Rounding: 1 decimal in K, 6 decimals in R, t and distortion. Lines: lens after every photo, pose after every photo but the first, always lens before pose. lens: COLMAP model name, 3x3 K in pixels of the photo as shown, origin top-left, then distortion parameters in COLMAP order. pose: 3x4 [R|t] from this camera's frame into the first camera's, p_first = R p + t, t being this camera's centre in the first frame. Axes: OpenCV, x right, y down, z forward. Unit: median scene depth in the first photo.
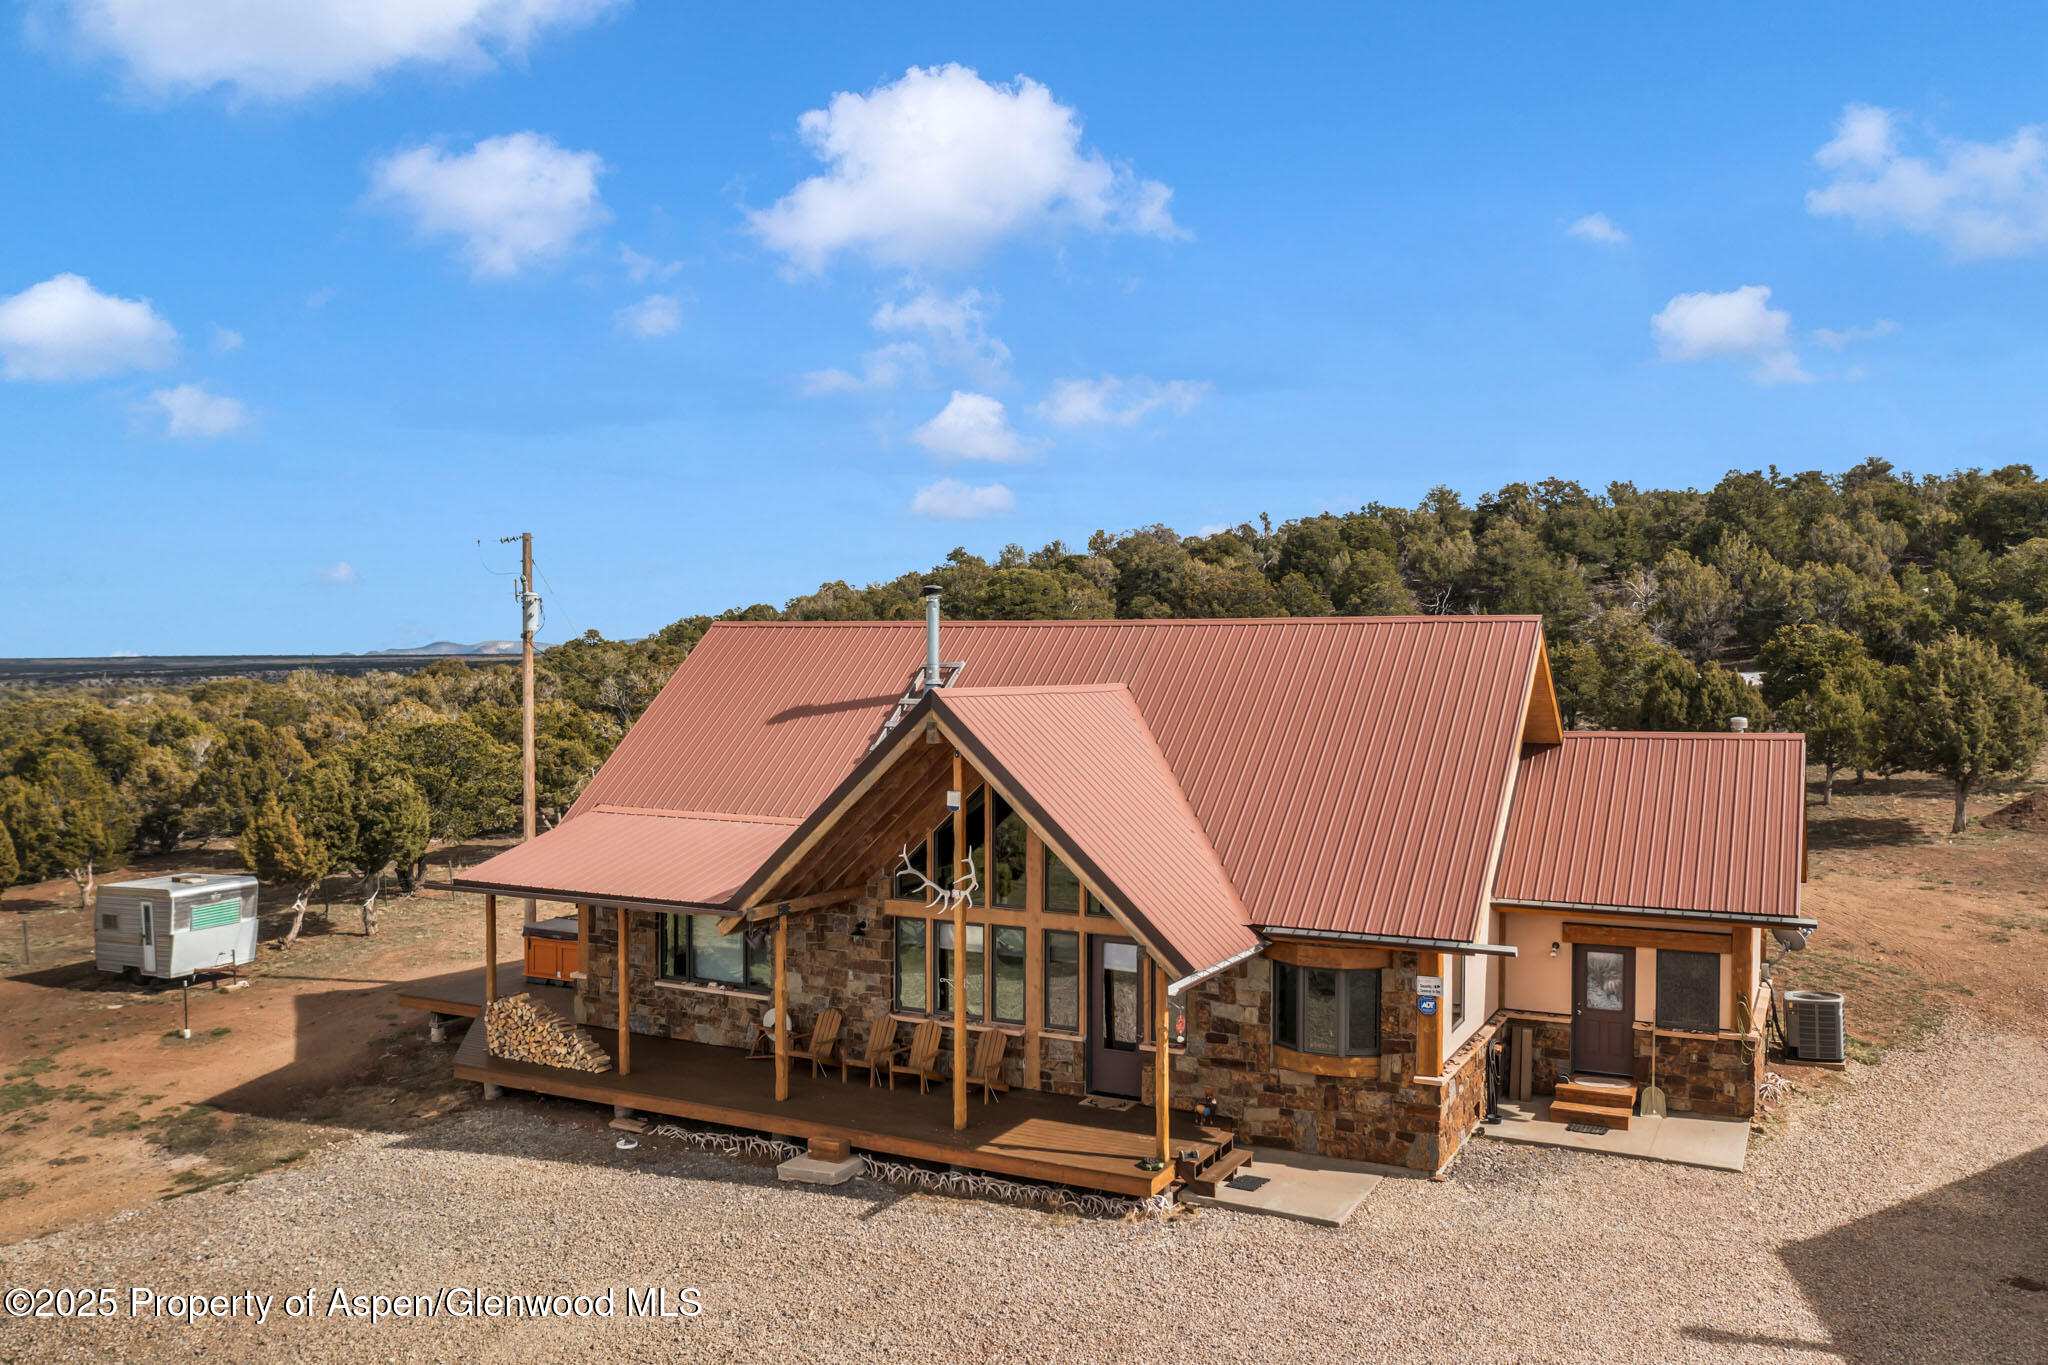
lens RADIAL K [[1589.9, 0, 1025.6], [0, 1589.9, 689.5], [0, 0, 1]] dist [-0.037407, 0.013696]
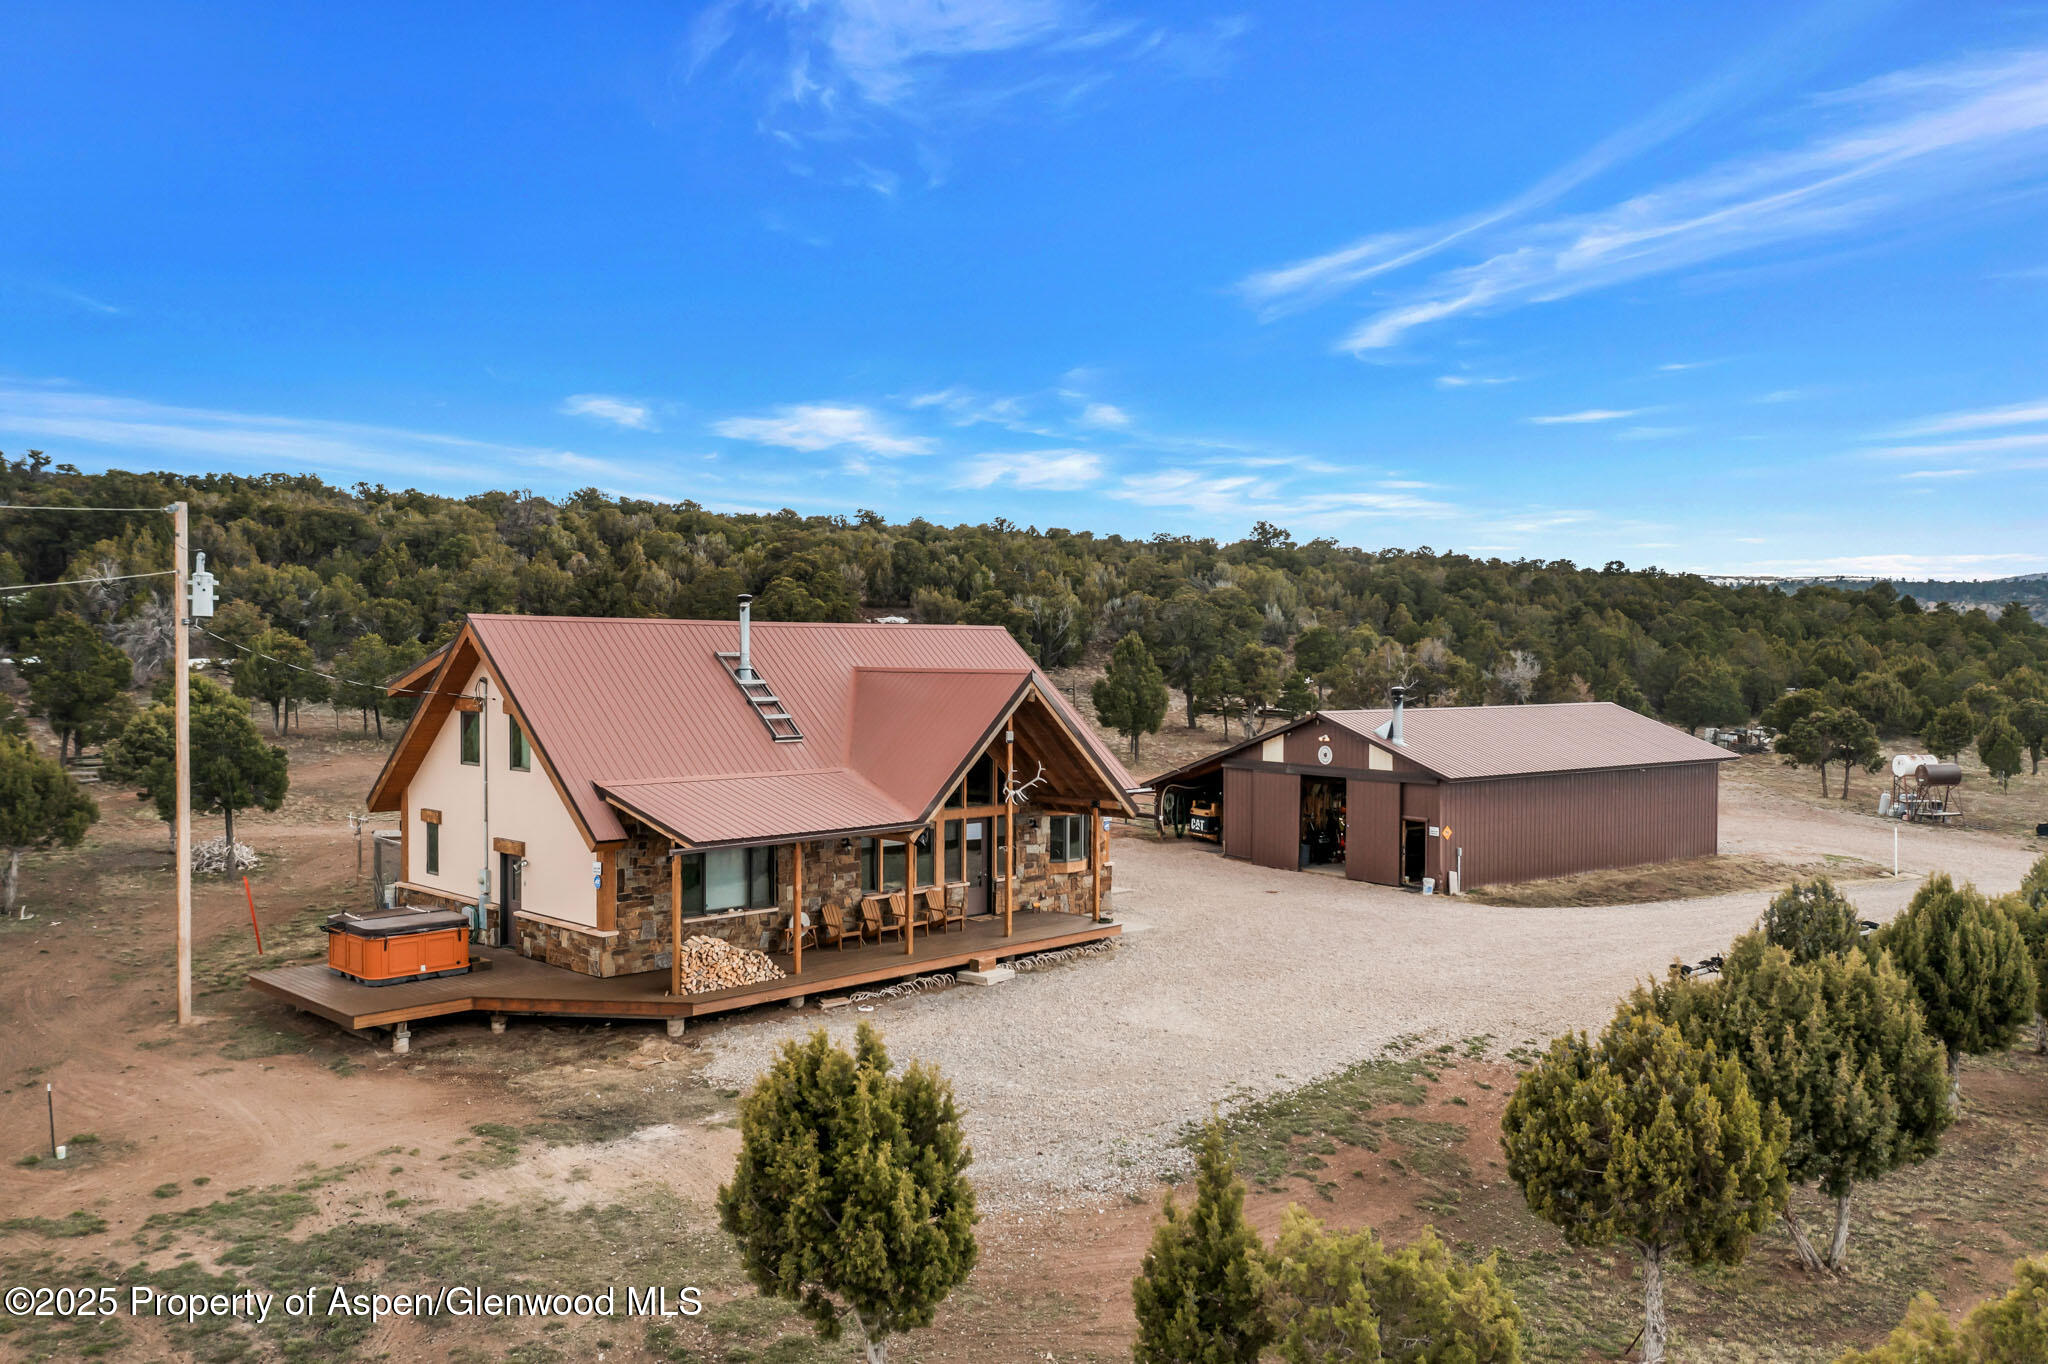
lens RADIAL K [[1589.9, 0, 1023.0], [0, 1589.9, 691.5], [0, 0, 1]] dist [-0.037407, 0.013696]
pose [[0.281285, -0.024024, 0.959323, -1.482681], [0.013236, 0.999689, 0.021153, -0.010934], [-0.959533, 0.006748, 0.281516, 0.475510]]
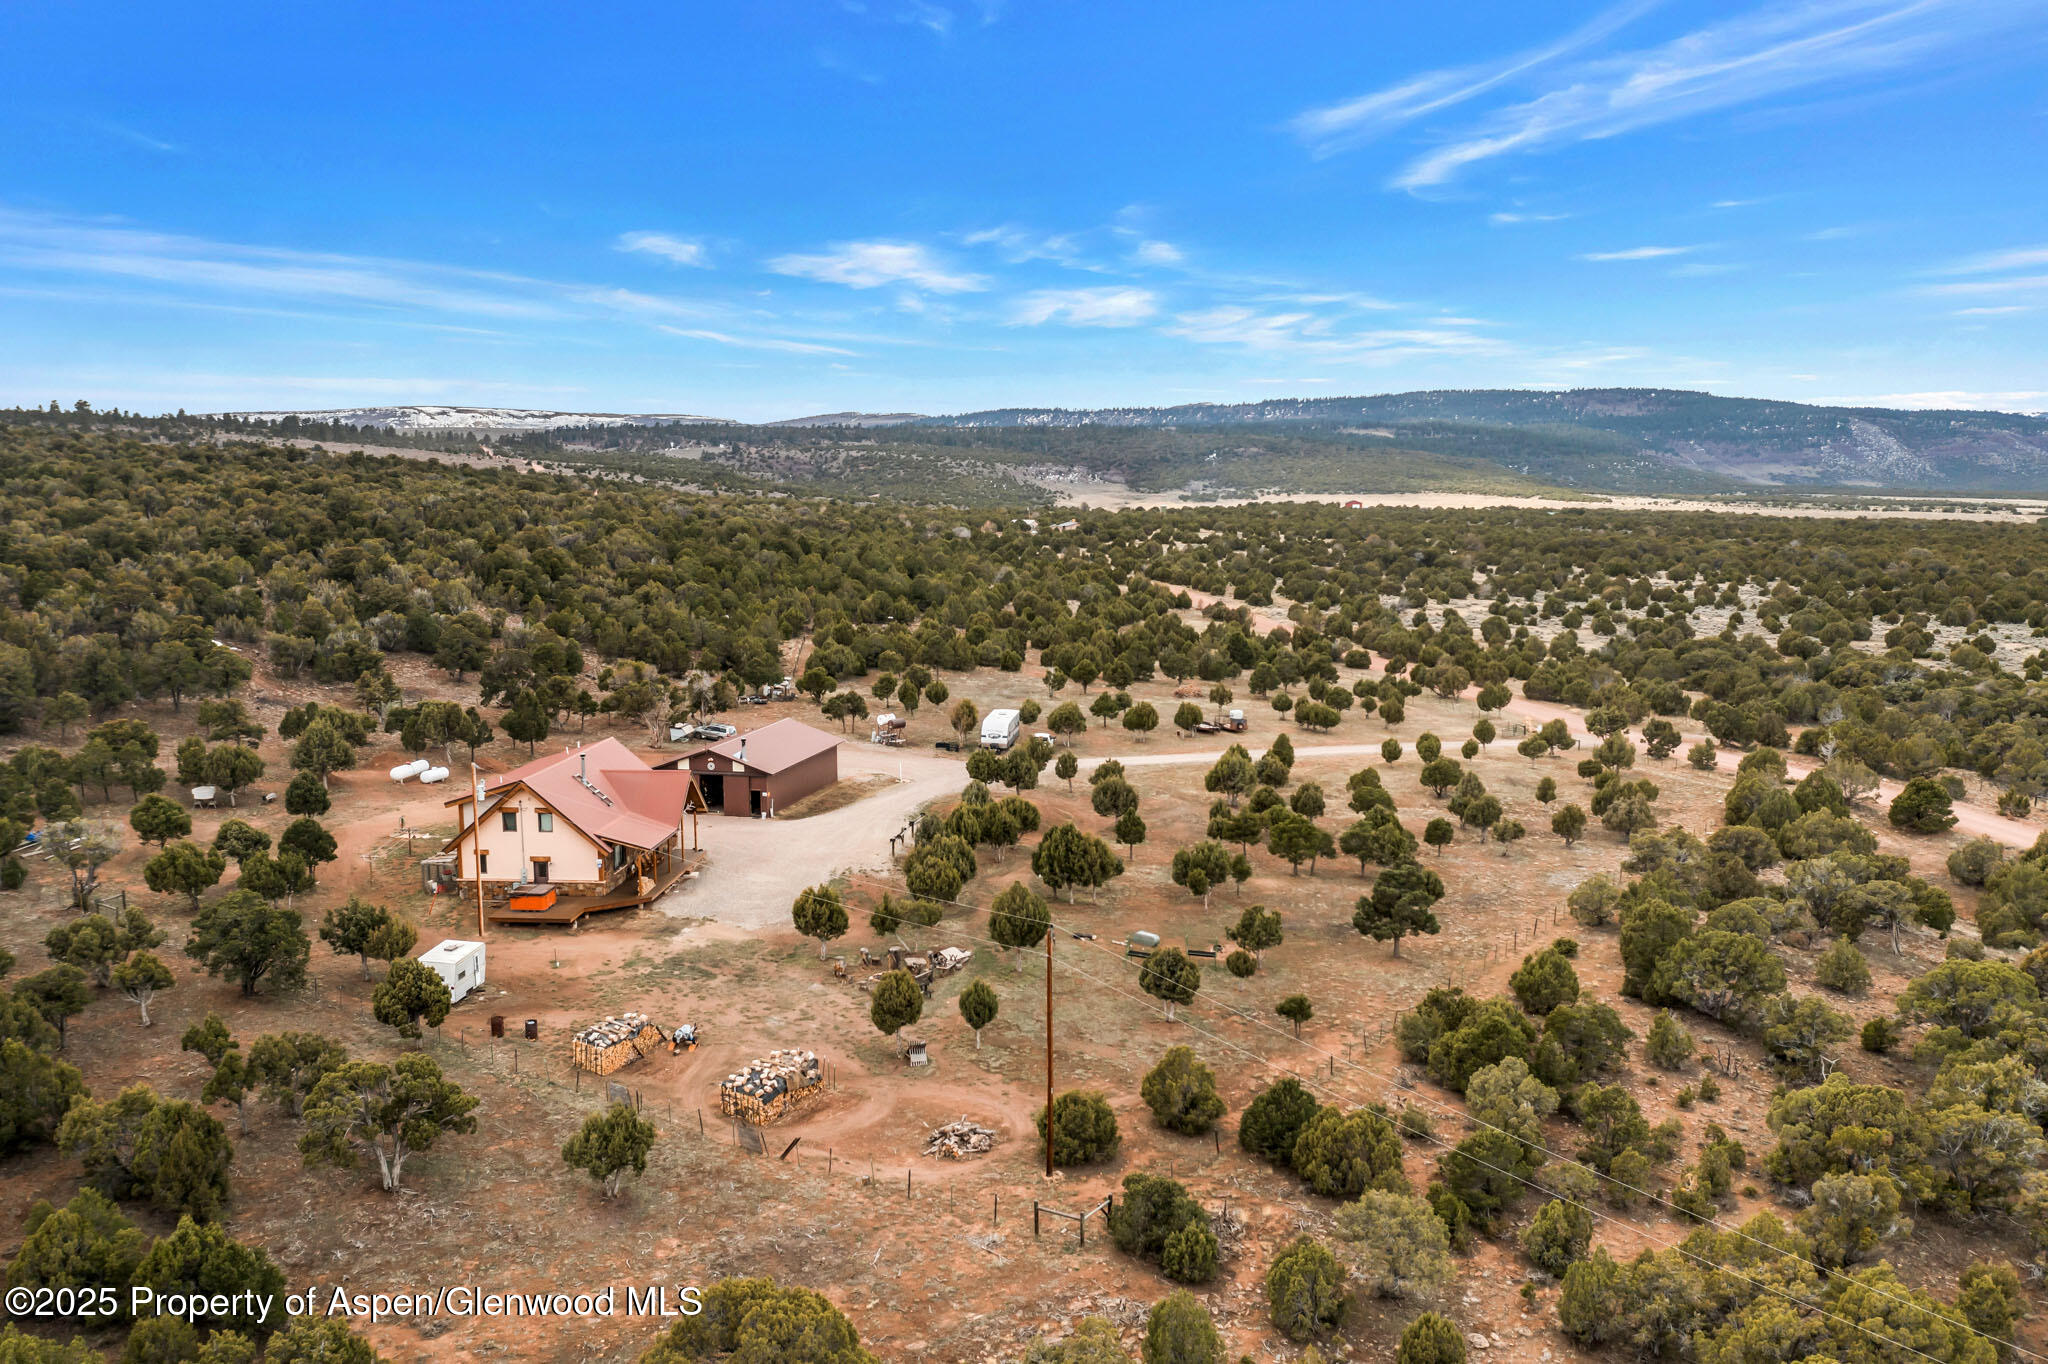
lens RADIAL K [[1589.9, 0, 1013.6], [0, 1589.9, 671.7], [0, 0, 1]] dist [-0.037407, 0.013696]
pose [[-0.394838, -0.108579, 0.912312, -4.327615], [0.025044, 0.991351, 0.128824, -0.802765], [-0.918410, 0.073713, -0.388703, 1.741289]]
